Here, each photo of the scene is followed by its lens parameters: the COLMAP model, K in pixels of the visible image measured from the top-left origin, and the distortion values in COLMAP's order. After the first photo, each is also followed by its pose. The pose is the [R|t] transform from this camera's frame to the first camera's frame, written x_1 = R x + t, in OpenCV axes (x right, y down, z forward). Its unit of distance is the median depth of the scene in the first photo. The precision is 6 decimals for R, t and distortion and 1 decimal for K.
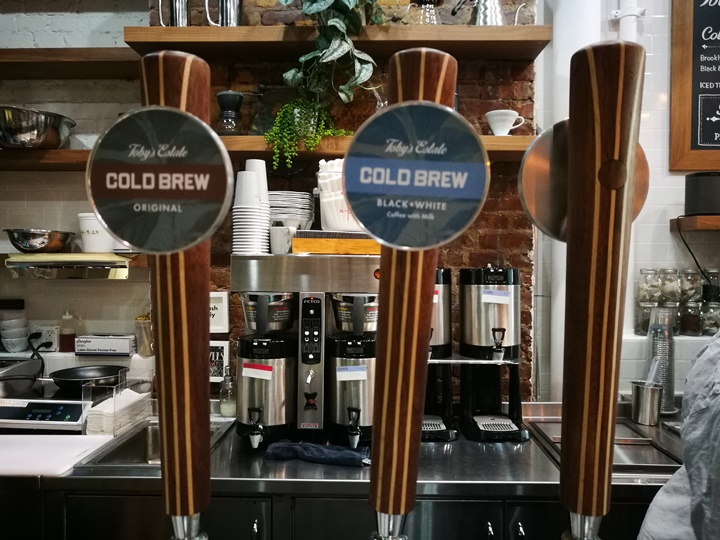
lens RADIAL K [[568.6, 0, 360.0], [0, 568.6, 270.0], [0, 0, 1]] dist [0.002471, 0.009214]
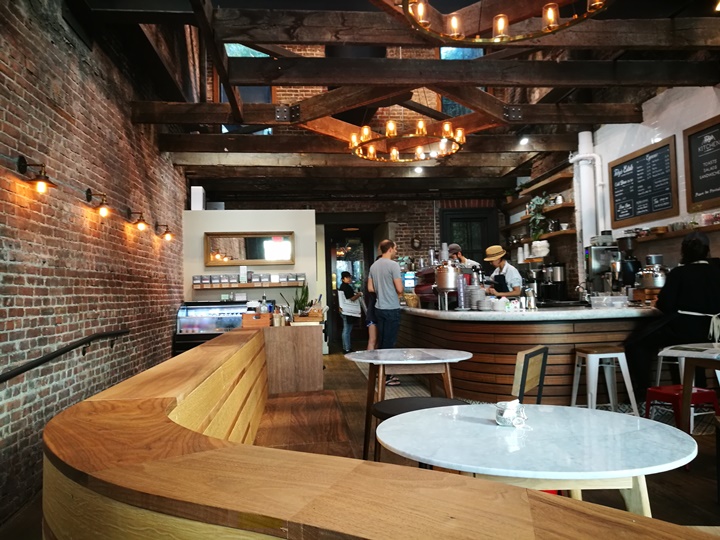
lens RADIAL K [[568.6, 0, 360.0], [0, 568.6, 270.0], [0, 0, 1]] dist [0.002471, 0.009214]
pose [[0.116314, -0.042132, -0.992318, 4.165066], [0.013197, 0.999077, -0.040872, 0.203917], [0.993125, -0.008342, 0.116763, -0.933266]]
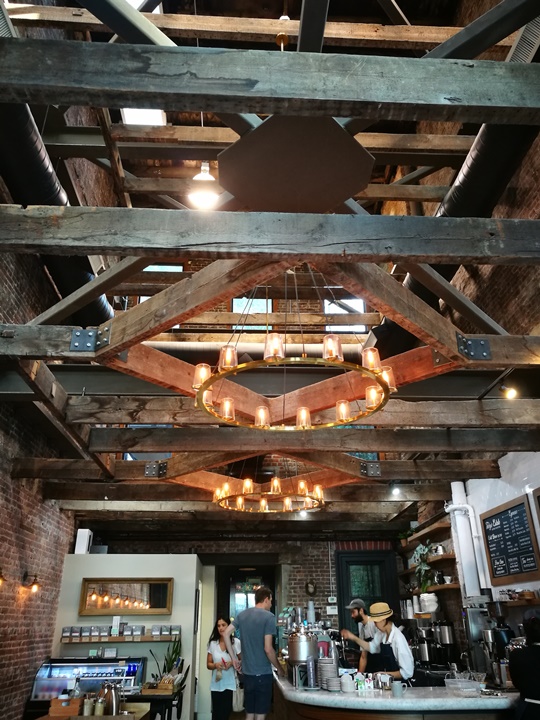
lens RADIAL K [[568.8, 0, 270.0], [0, 568.8, 360.0], [0, 0, 1]] dist [-0.008828, 0.041441]
pose [[0.065065, -0.419616, -0.905367, 4.403145], [-0.006413, 0.907095, -0.420878, 0.028202], [0.997860, 0.033191, 0.056329, -0.489518]]
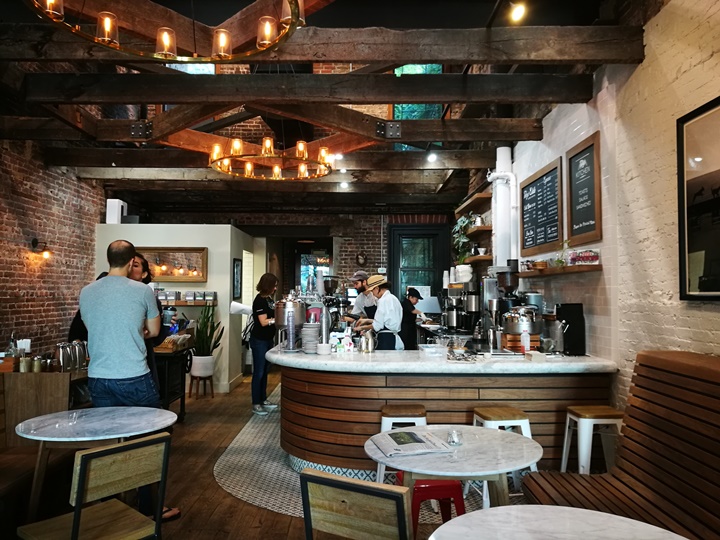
lens RADIAL K [[568.8, 0, 360.0], [0, 568.8, 270.0], [0, 0, 1]] dist [-0.008828, 0.041441]
pose [[0.017340, -0.038794, -0.999097, 3.979621], [-0.018944, 0.999055, -0.039121, 0.026153], [0.999670, 0.019605, 0.016588, 0.153247]]
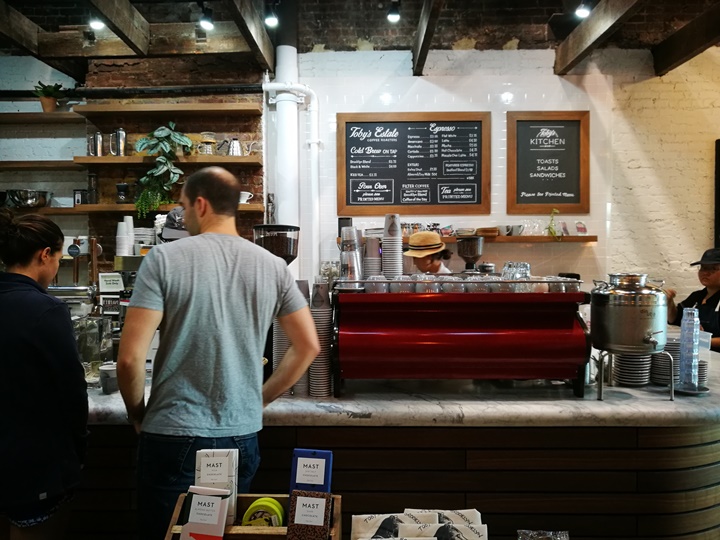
lens RADIAL K [[568.8, 0, 360.0], [0, 568.8, 270.0], [0, 0, 1]] dist [-0.008828, 0.041441]
pose [[0.999904, -0.005839, 0.012565, 0.699348], [0.005957, 0.999939, -0.009330, 0.058535], [-0.012510, 0.009404, 0.999878, -1.288377]]
